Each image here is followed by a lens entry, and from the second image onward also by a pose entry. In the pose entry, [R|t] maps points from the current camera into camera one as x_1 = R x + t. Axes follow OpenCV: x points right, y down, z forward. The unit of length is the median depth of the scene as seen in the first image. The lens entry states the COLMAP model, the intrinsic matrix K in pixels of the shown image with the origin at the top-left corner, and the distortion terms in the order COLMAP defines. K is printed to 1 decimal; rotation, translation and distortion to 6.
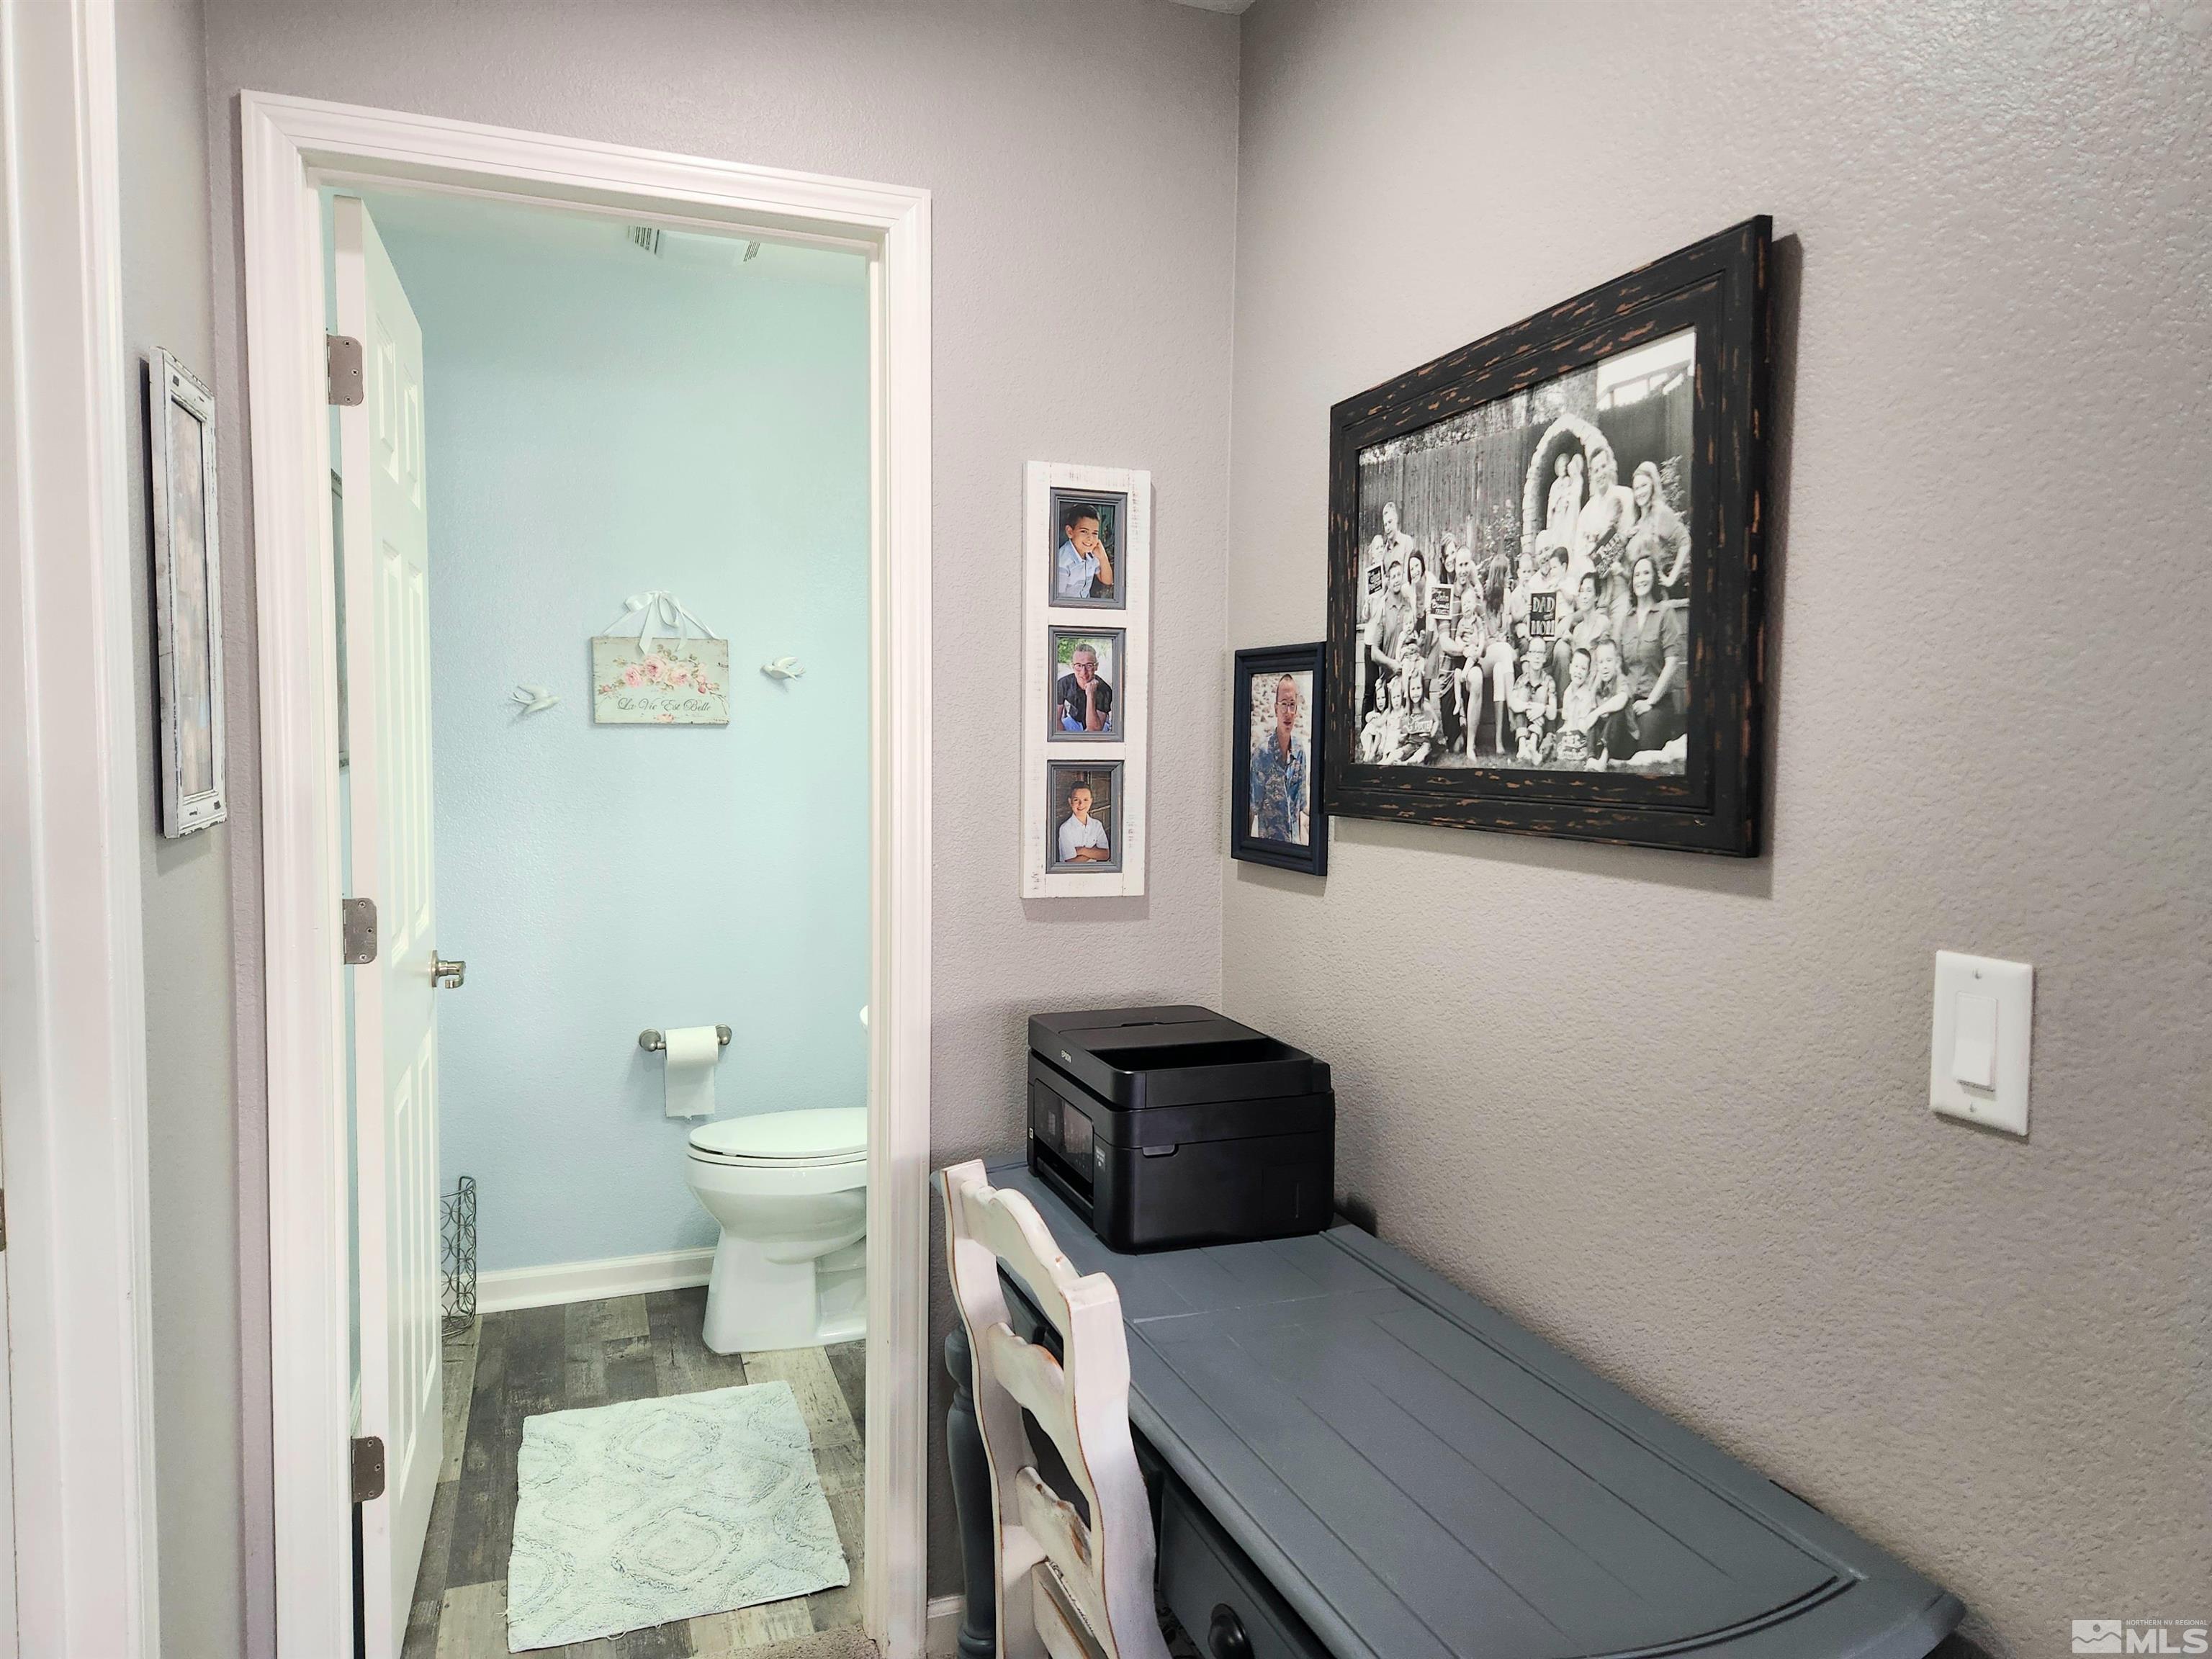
lens RADIAL K [[1484.7, 0, 1111.6], [0, 1484.7, 839.0], [0, 0, 1]] dist [0.066421, -0.053040]
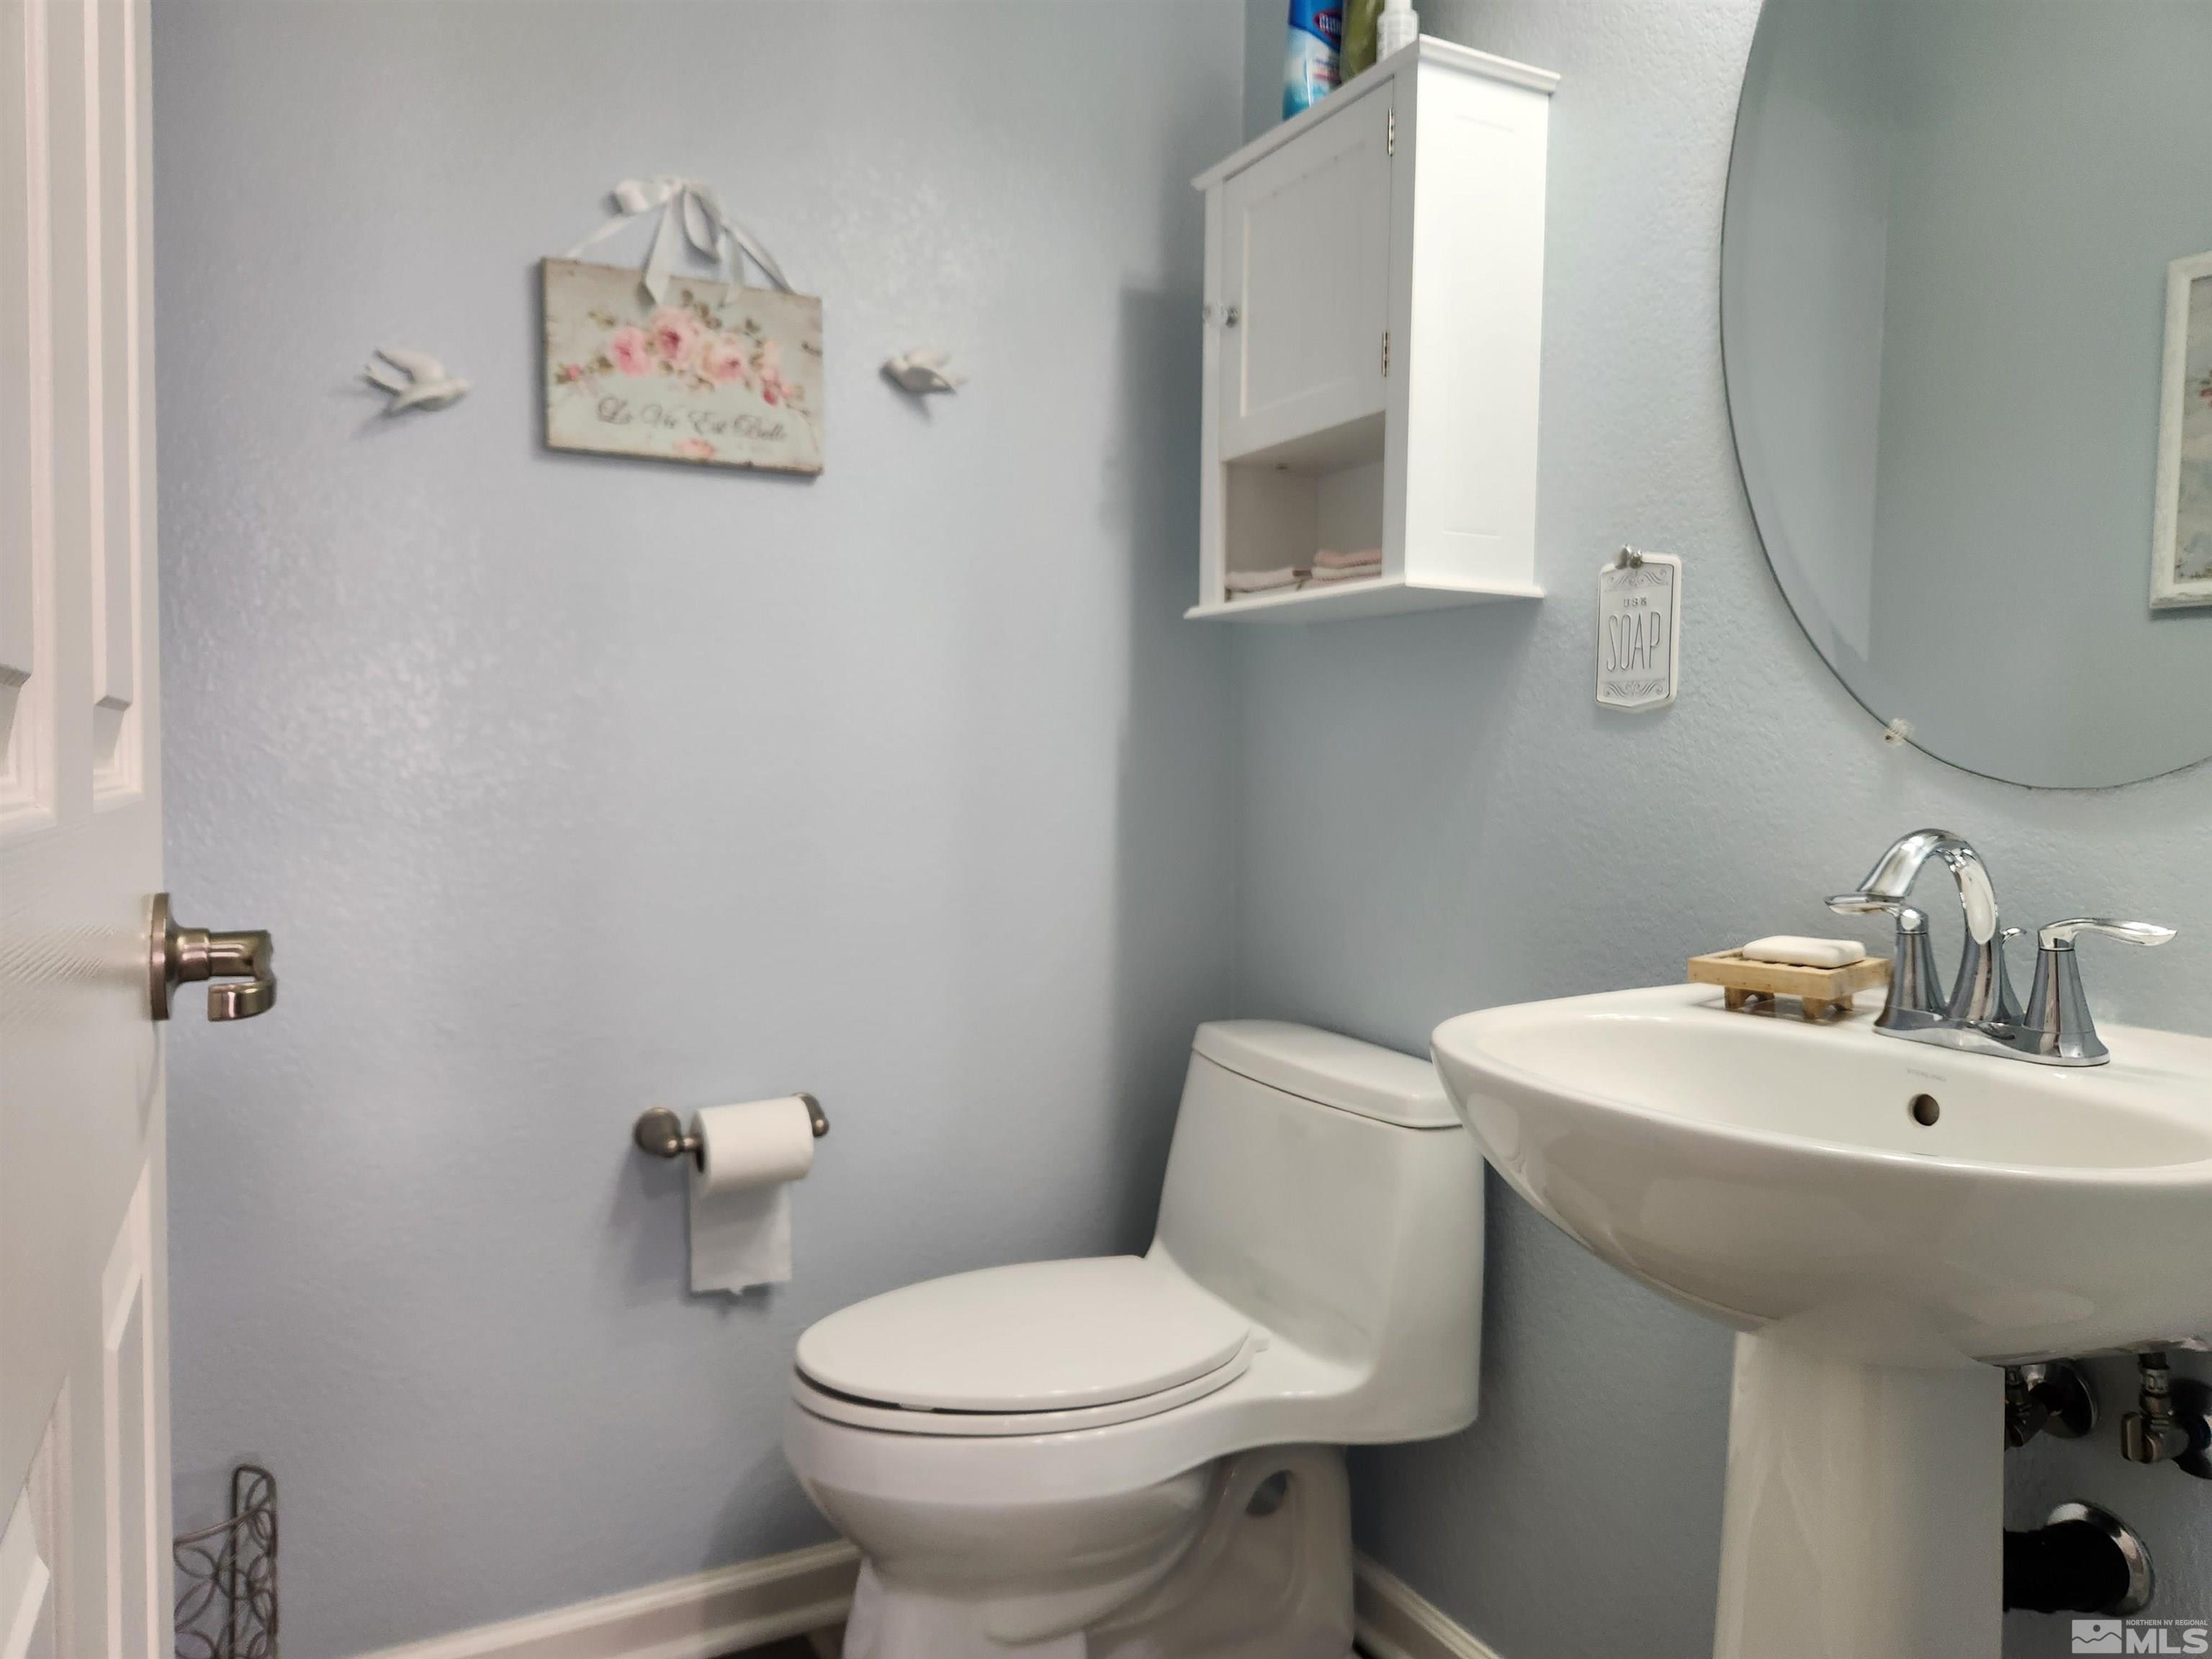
lens RADIAL K [[1484.7, 0, 1094.5], [0, 1484.7, 811.9], [0, 0, 1]] dist [0.066421, -0.053040]
pose [[0.992972, -0.014397, 0.117473, -0.231518], [0.019073, 0.999066, -0.038777, 0.054985], [-0.116805, 0.040745, 0.992319, 0.520565]]
